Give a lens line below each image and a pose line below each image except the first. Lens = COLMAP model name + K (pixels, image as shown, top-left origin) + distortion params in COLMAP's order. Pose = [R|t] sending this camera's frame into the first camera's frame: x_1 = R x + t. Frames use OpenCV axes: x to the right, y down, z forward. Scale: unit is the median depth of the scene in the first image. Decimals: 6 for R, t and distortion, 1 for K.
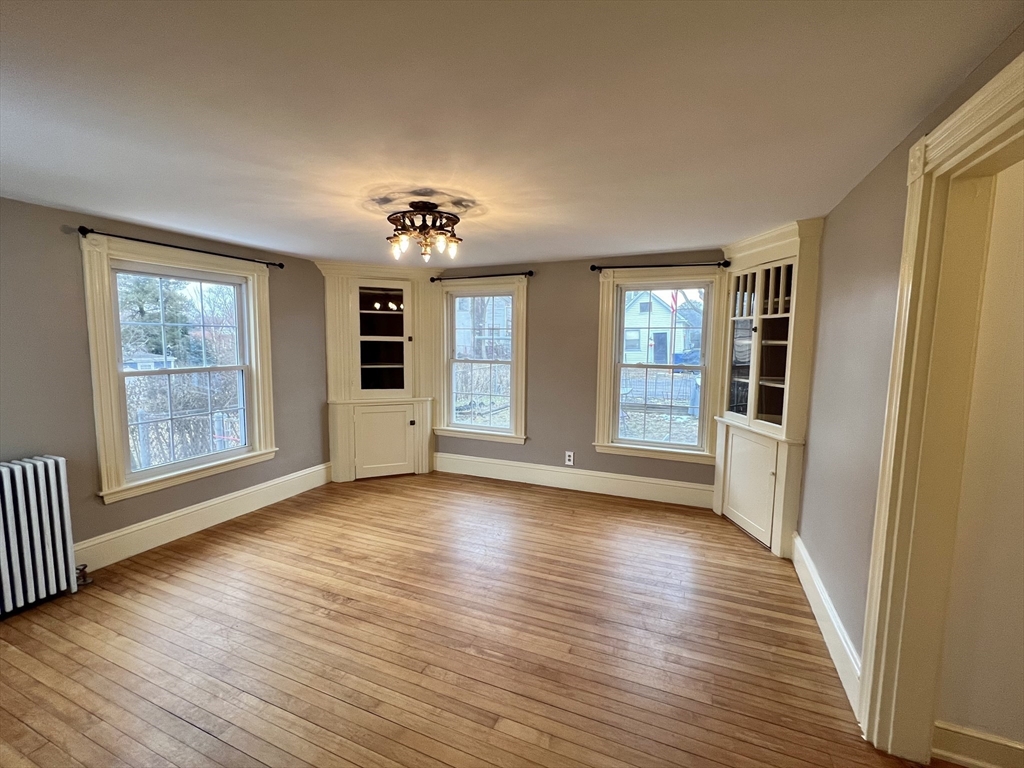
lens RADIAL K [[443.4, 0, 510.8], [0, 443.4, 382.1], [0, 0, 1]] dist [-0.002526, 0.000763]
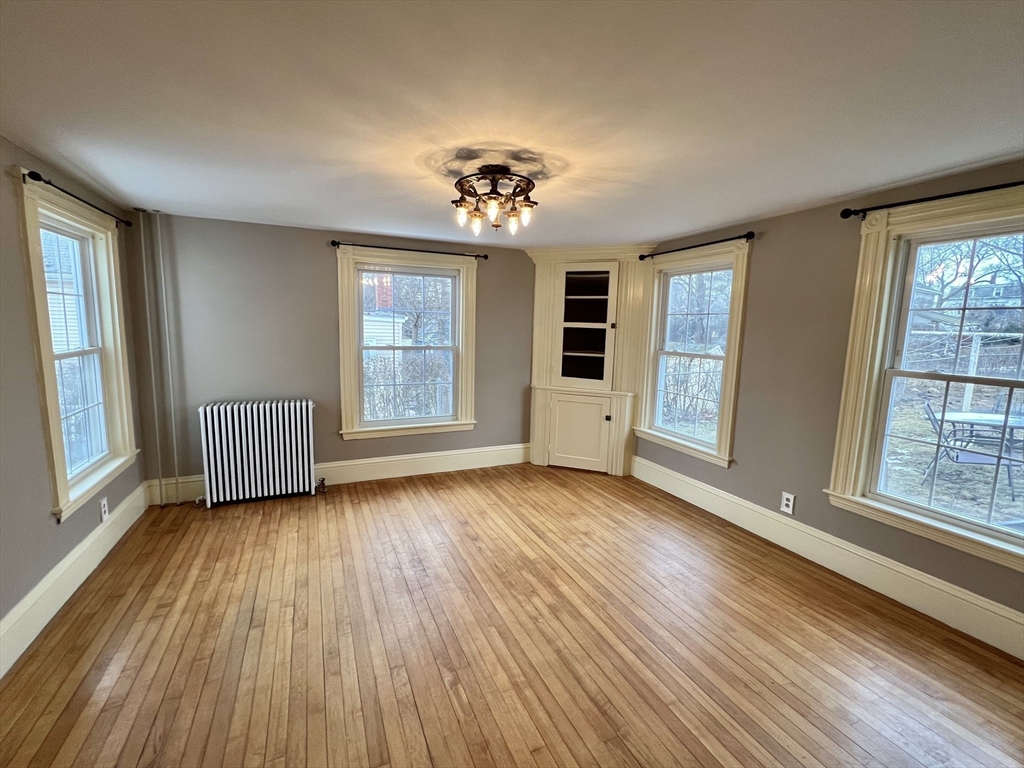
lens RADIAL K [[443.4, 0, 510.6], [0, 443.4, 384.6], [0, 0, 1]] dist [-0.002526, 0.000763]
pose [[0.736252, 0.098500, -0.669500, 0.281441], [-0.080780, 0.995068, 0.057566, -0.015608], [0.671868, 0.011699, 0.740578, 0.225959]]
